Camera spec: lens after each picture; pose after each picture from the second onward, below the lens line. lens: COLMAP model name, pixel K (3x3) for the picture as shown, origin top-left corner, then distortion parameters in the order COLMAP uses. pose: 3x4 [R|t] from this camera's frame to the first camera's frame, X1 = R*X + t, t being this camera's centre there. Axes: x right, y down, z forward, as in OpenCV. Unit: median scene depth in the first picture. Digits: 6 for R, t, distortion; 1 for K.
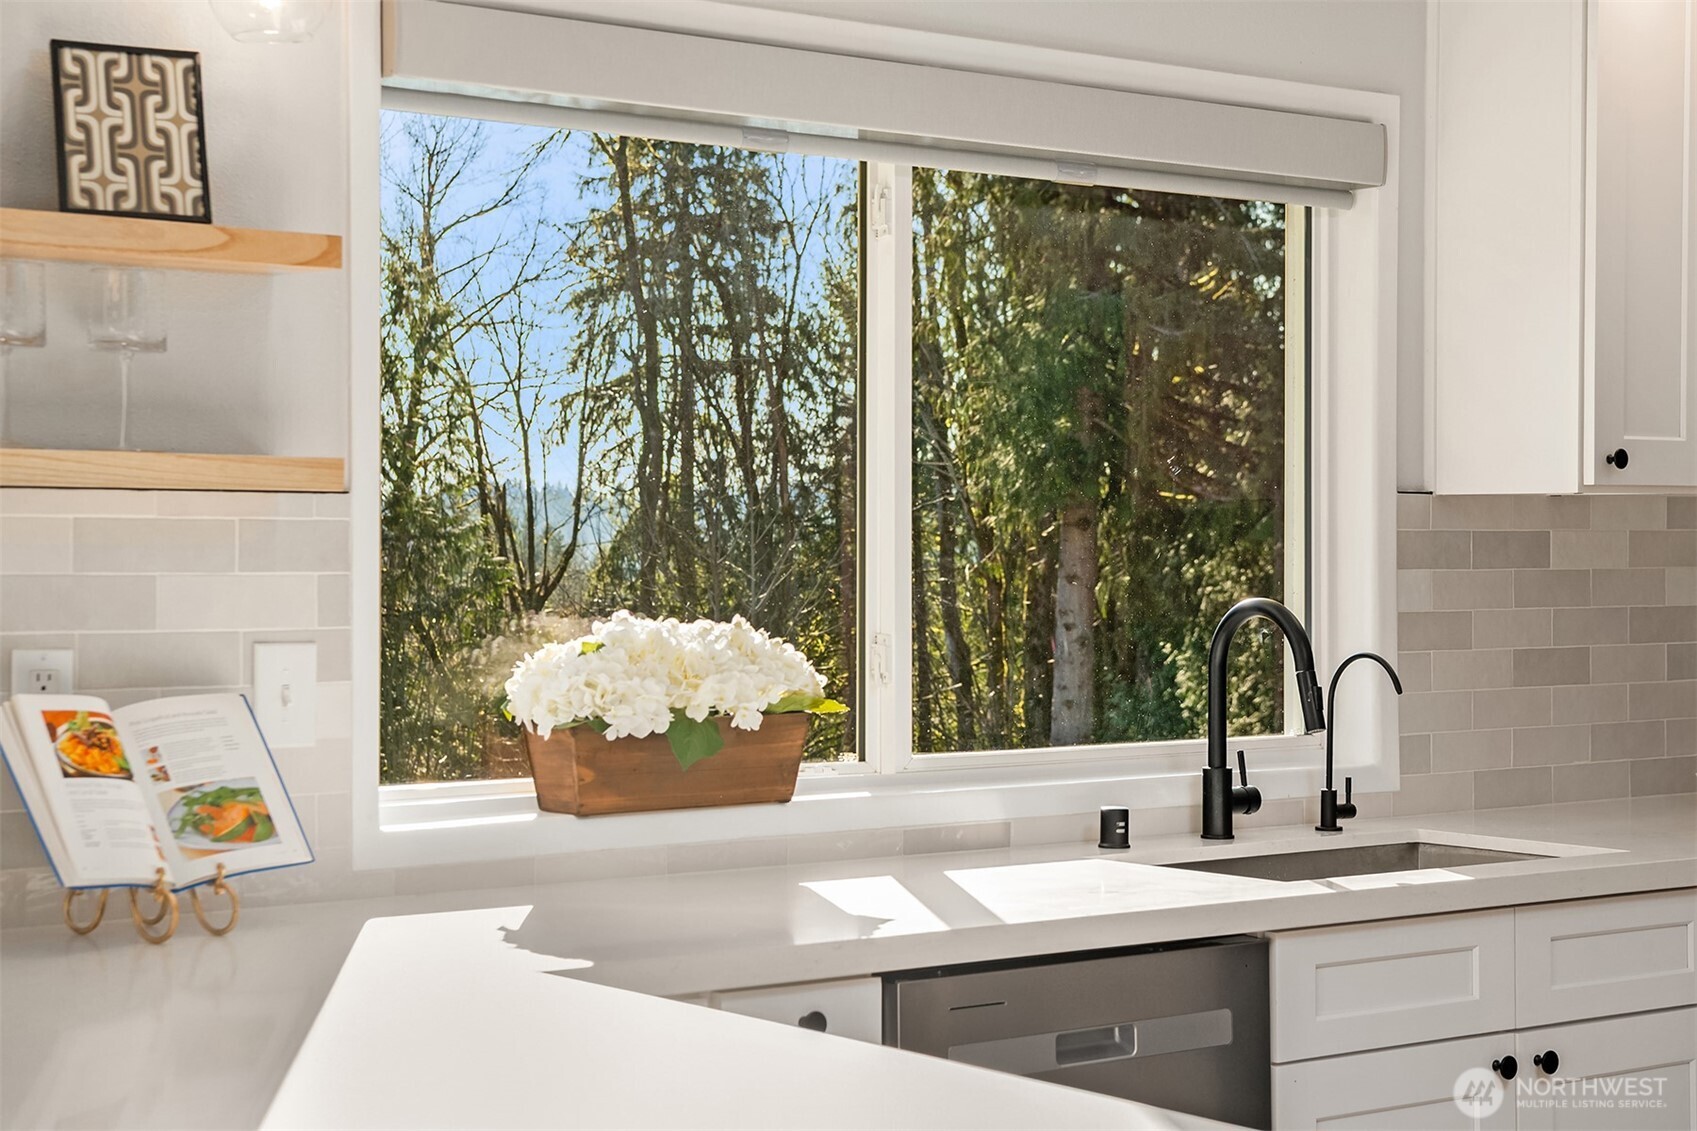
lens RADIAL K [[2937.5, 0, 847.9], [0, 2937.5, 564.1], [0, 0, 1]] dist [0.000947, 0.000000]
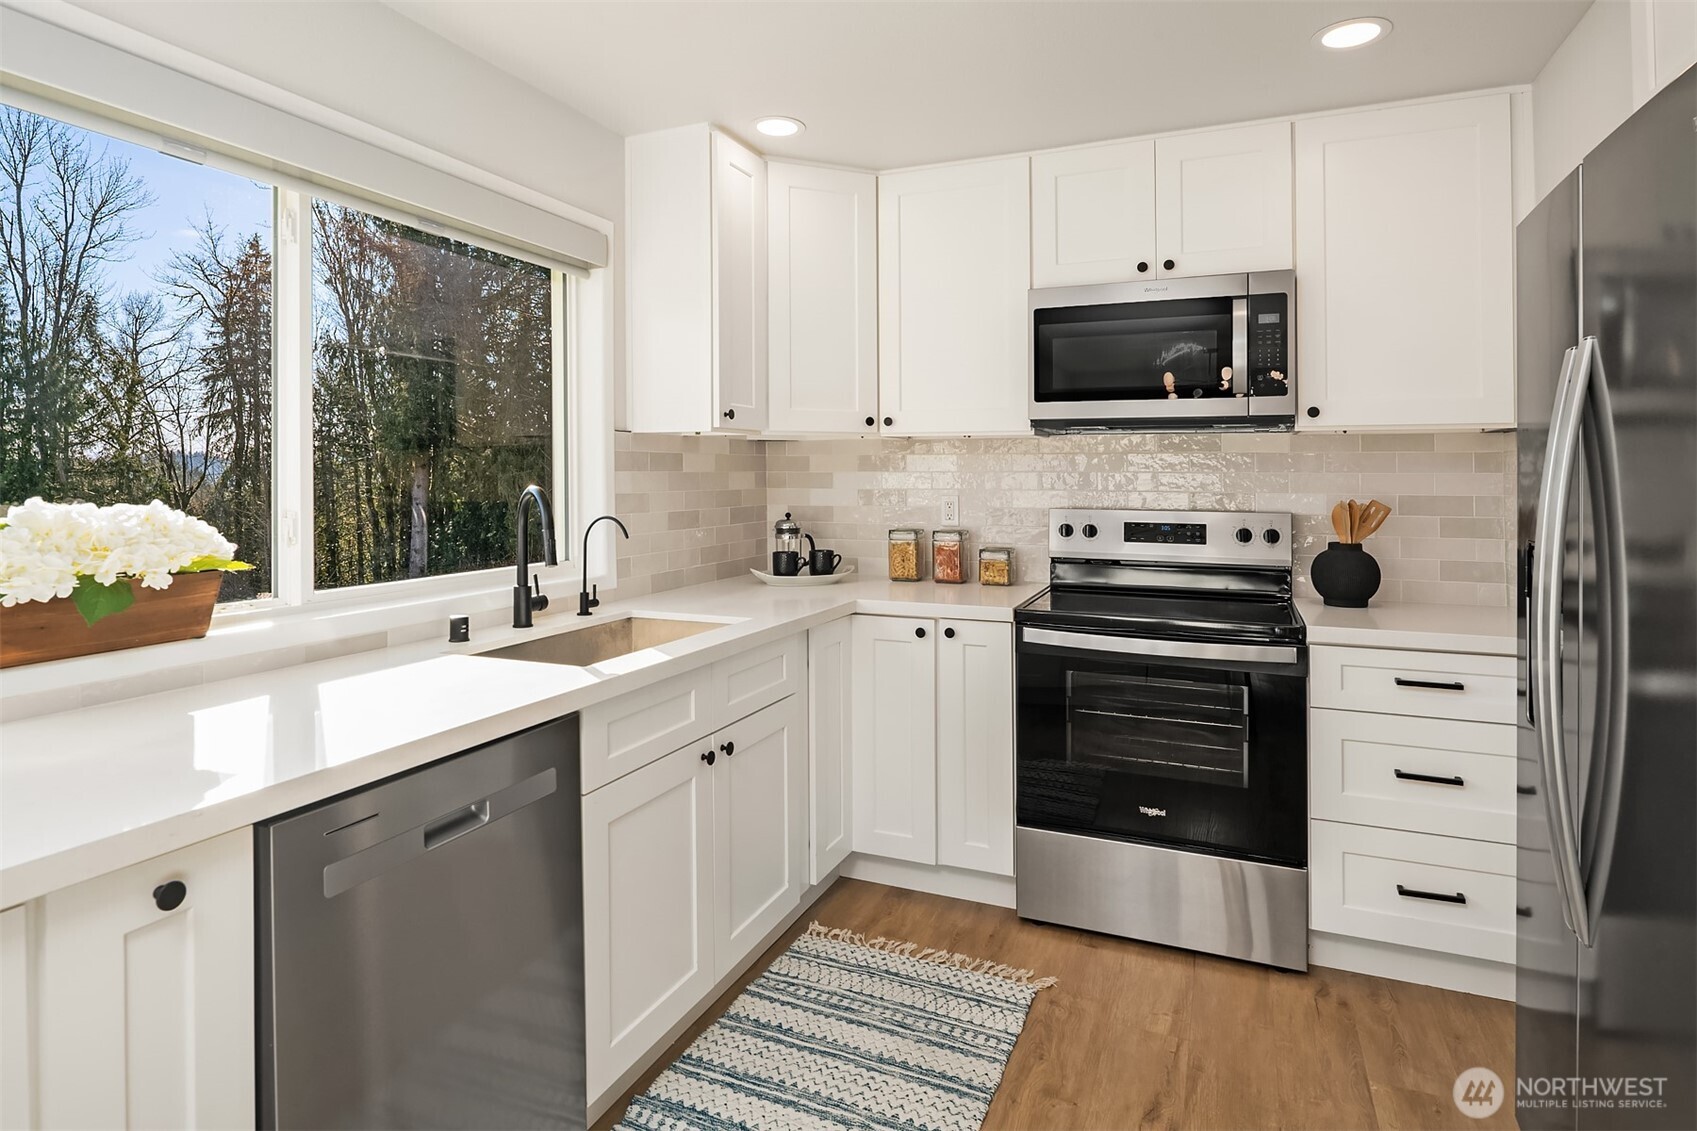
lens RADIAL K [[926.1, 0, 838.5], [0, 926.1, 485.9], [0, 0, 1]] dist [0.000439, -0.003482]
pose [[0.876600, -0.006622, 0.481175, 0.026219], [0.004342, 0.999973, 0.005852, 0.008491], [-0.481200, -0.003041, 0.876605, 0.406843]]
